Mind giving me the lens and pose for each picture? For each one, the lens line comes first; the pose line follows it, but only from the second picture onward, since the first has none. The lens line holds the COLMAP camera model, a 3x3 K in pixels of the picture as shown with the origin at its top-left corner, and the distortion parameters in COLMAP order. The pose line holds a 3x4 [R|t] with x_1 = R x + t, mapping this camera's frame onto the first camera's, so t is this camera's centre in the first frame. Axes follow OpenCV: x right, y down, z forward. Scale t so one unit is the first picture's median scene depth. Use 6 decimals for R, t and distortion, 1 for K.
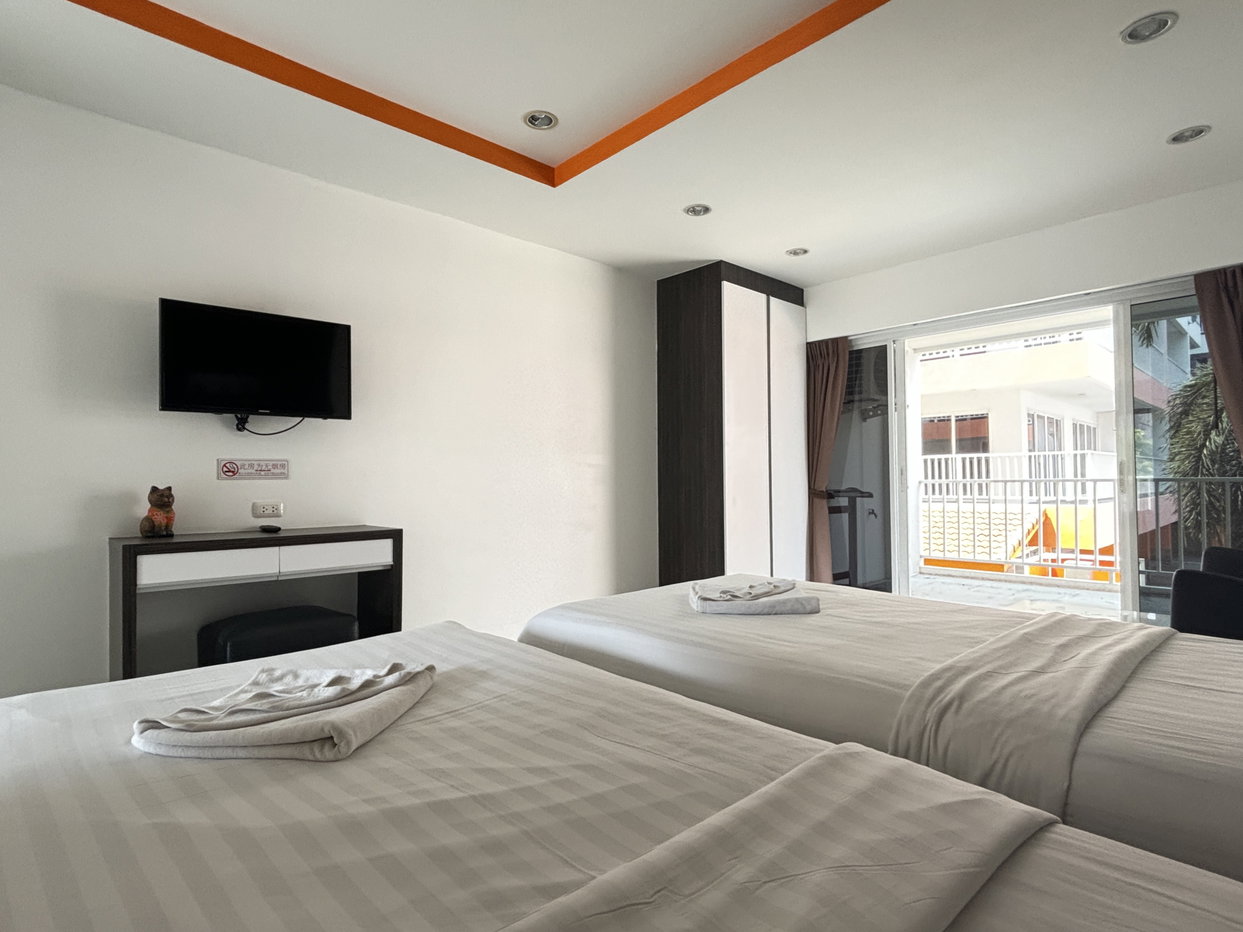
lens RADIAL K [[657.2, 0, 615.4], [0, 657.2, 469.5], [0, 0, 1]] dist [0.014766, -0.004882]
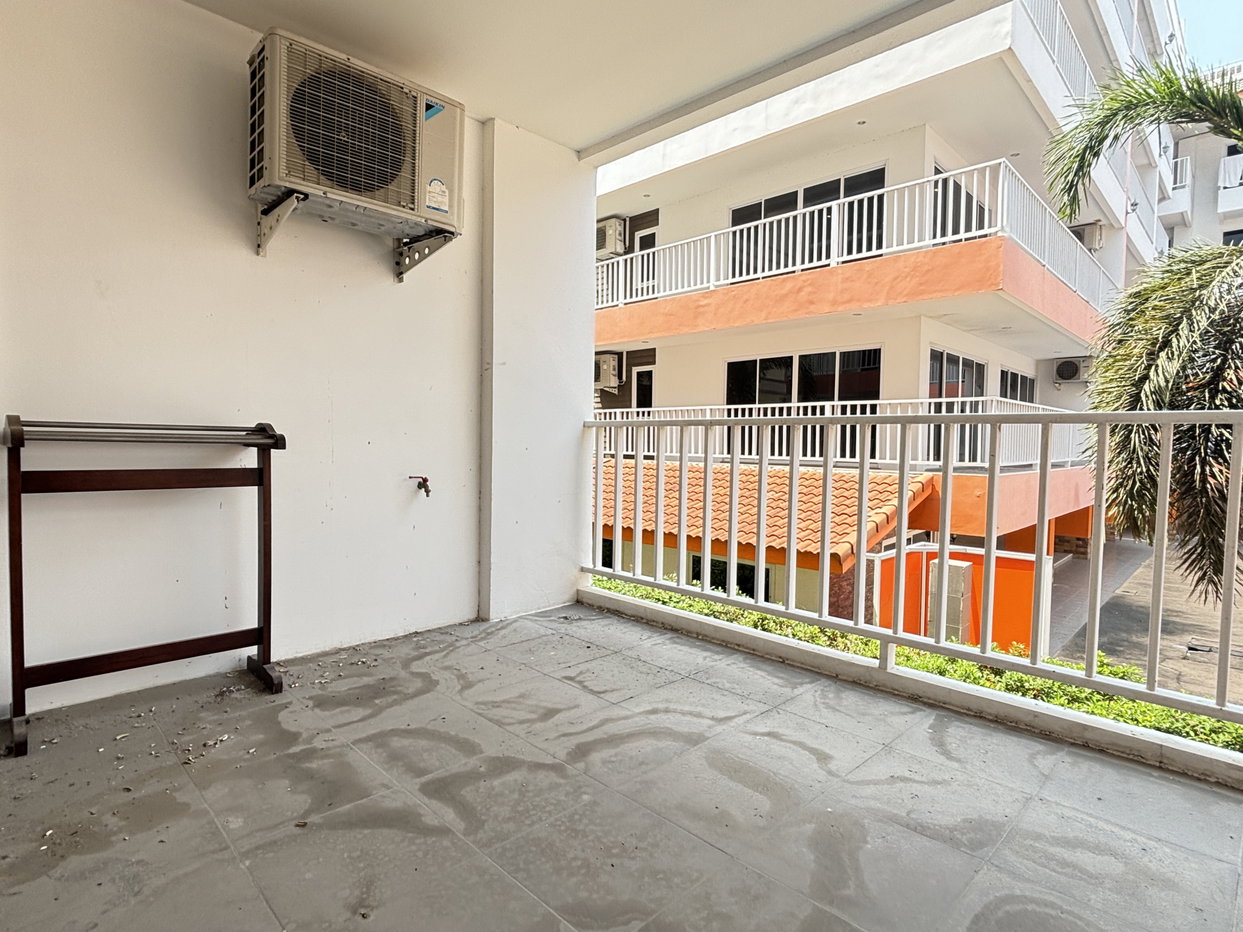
lens RADIAL K [[657.2, 0, 622.1], [0, 657.2, 463.2], [0, 0, 1]] dist [0.014766, -0.004882]
pose [[0.998804, 0.021212, 0.044044, 0.354638], [-0.023648, 0.998177, 0.055536, 0.015264], [-0.042785, -0.056512, 0.997485, 0.381649]]
